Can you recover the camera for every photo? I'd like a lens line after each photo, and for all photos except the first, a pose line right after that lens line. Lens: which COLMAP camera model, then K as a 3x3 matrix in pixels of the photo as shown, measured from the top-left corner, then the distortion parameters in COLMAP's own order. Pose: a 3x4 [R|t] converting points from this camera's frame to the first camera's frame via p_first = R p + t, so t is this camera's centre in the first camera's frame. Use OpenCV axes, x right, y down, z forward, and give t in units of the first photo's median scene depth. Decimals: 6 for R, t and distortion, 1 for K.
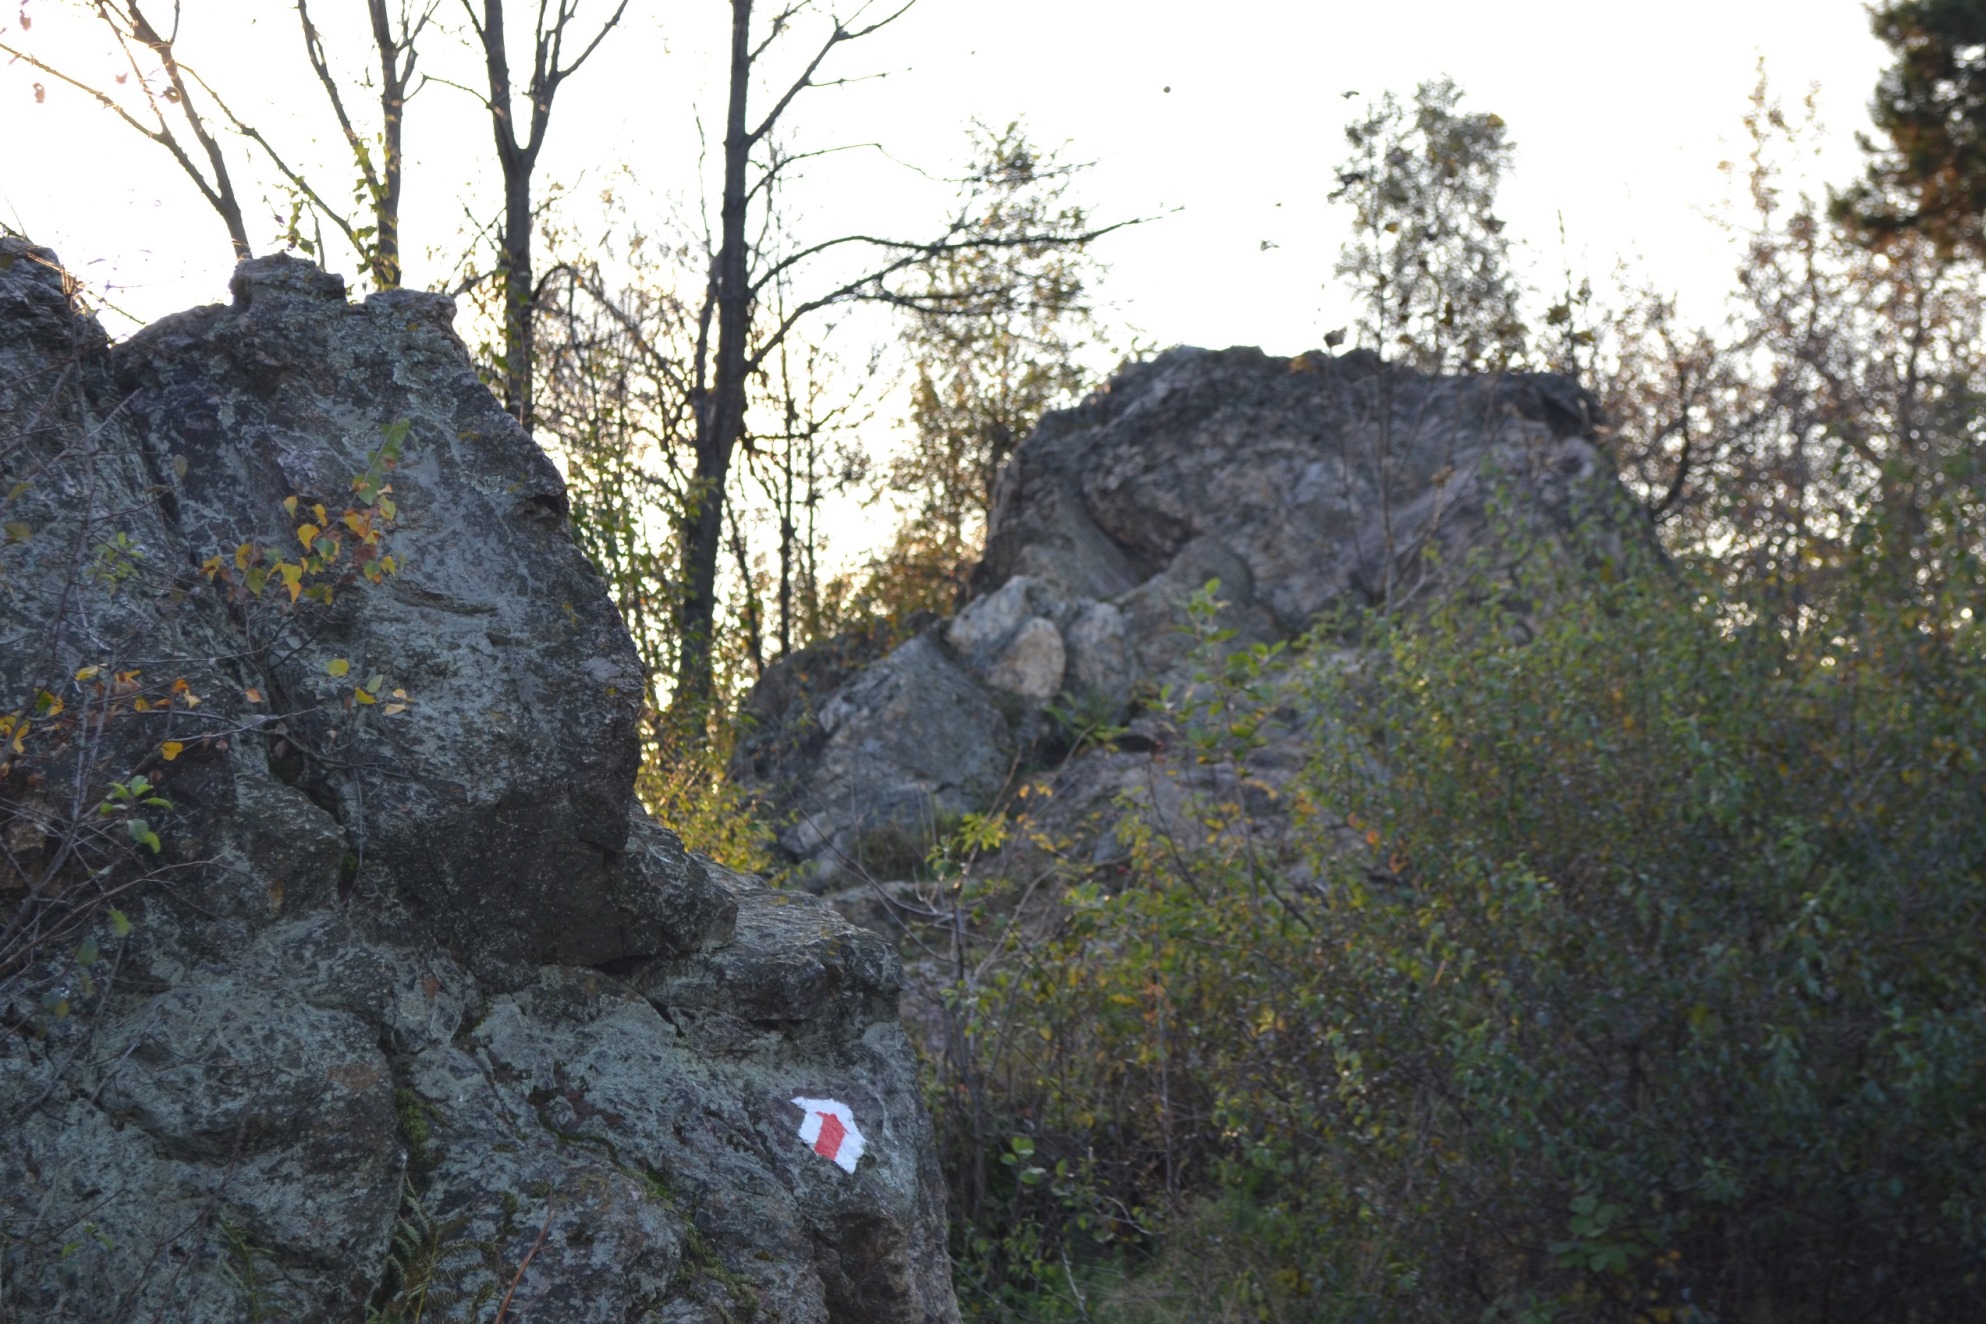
lens RADIAL K [[4100.0, 0, 992.0], [0, 4100.0, 660.6], [0, 0, 1]] dist [0.056024, 0.000000]
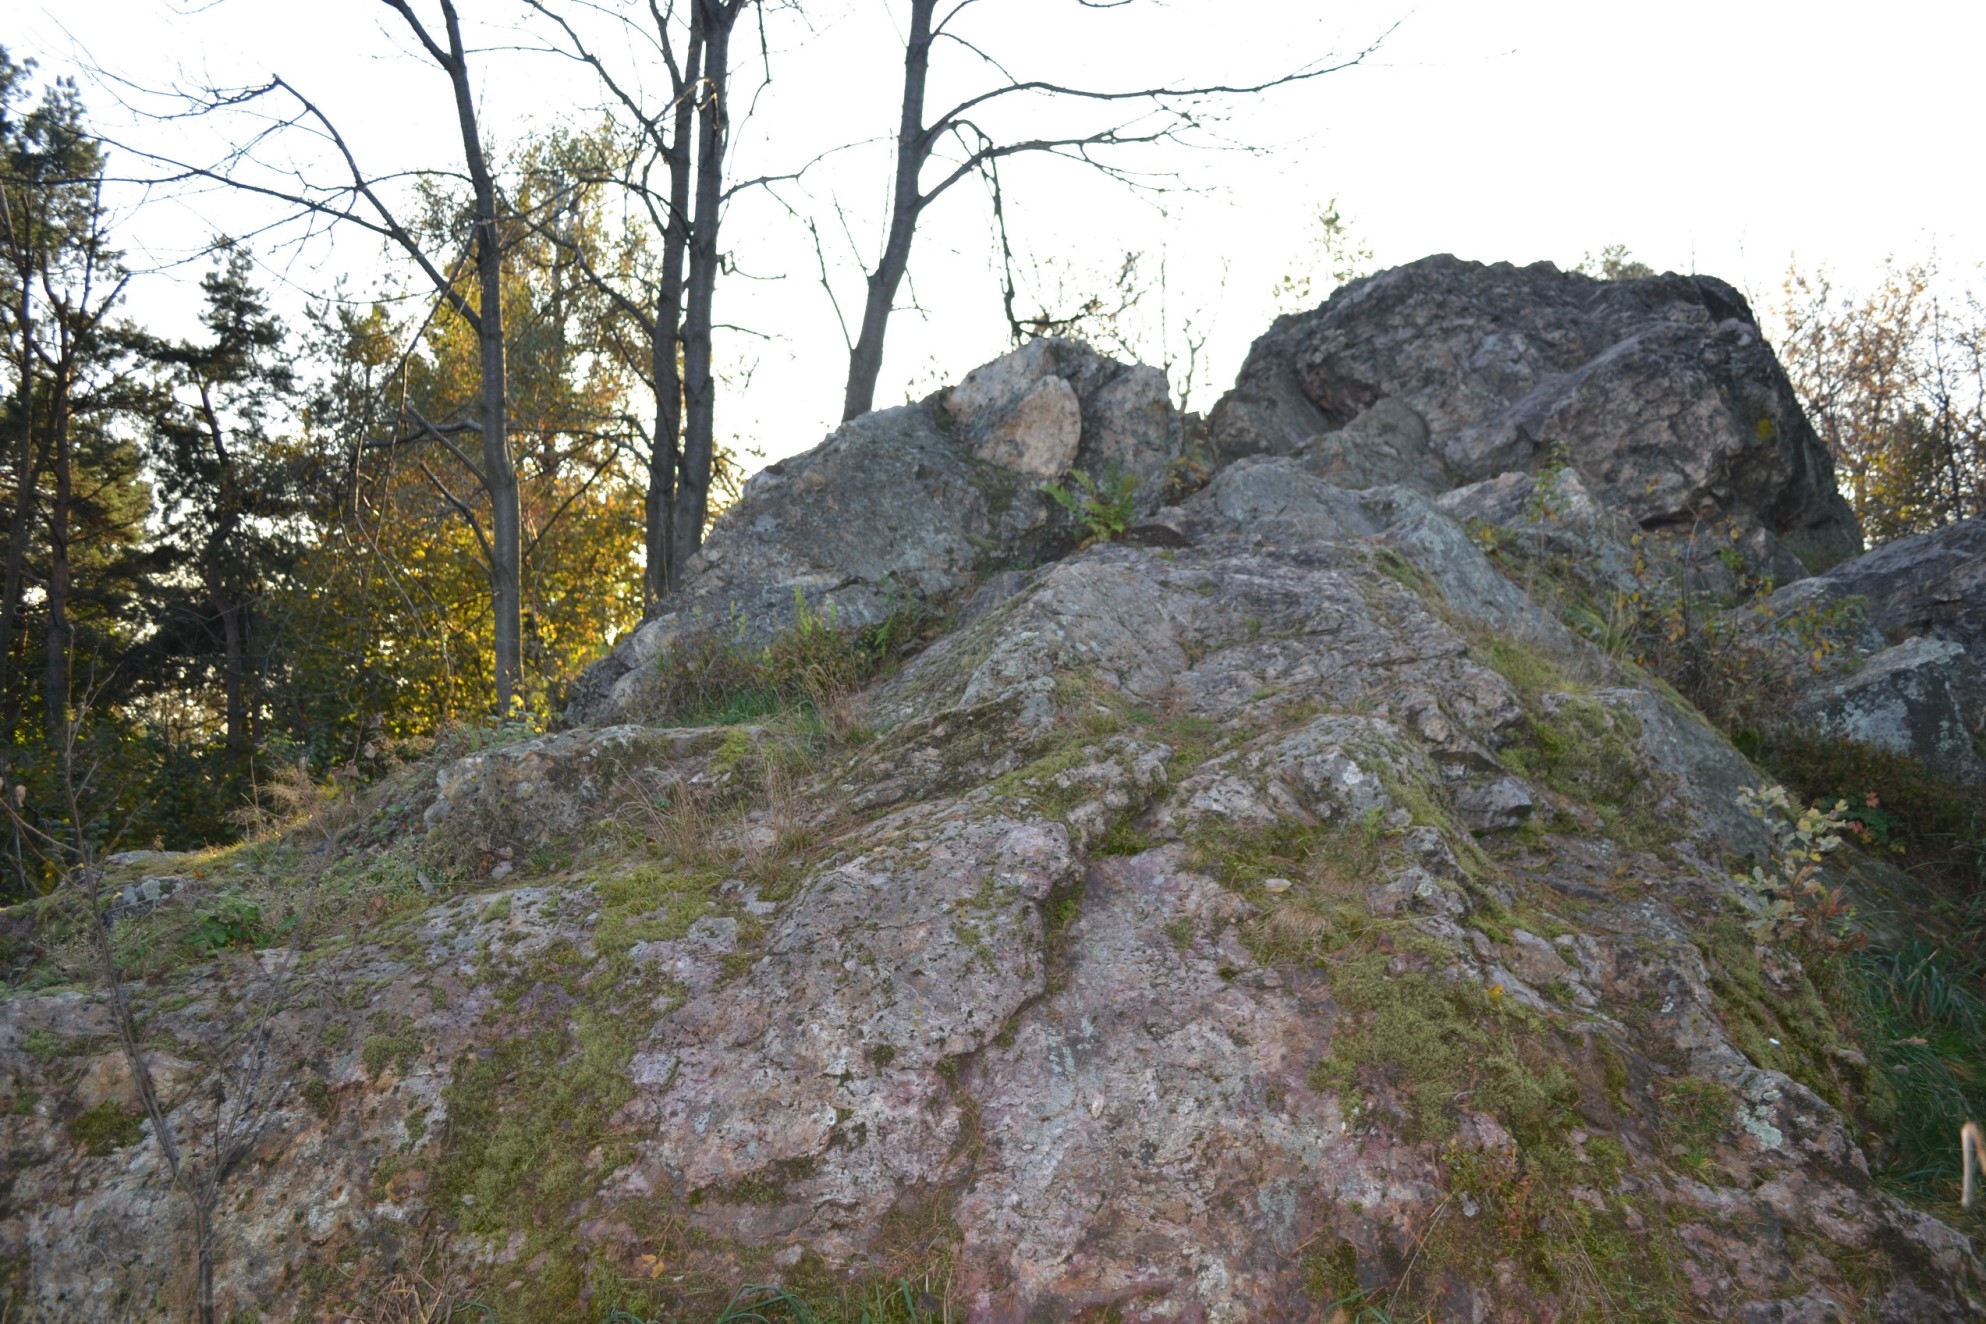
lens RADIAL K [[1520.3, 0, 991.8], [0, 1520.3, 678.4], [0, 0, 1]] dist [-0.073116, -0.005168]
pose [[0.961044, 0.043982, -0.272875, 0.063246], [-0.025022, 0.997049, 0.072579, 0.020396], [0.275262, -0.062924, 0.959308, 0.554955]]
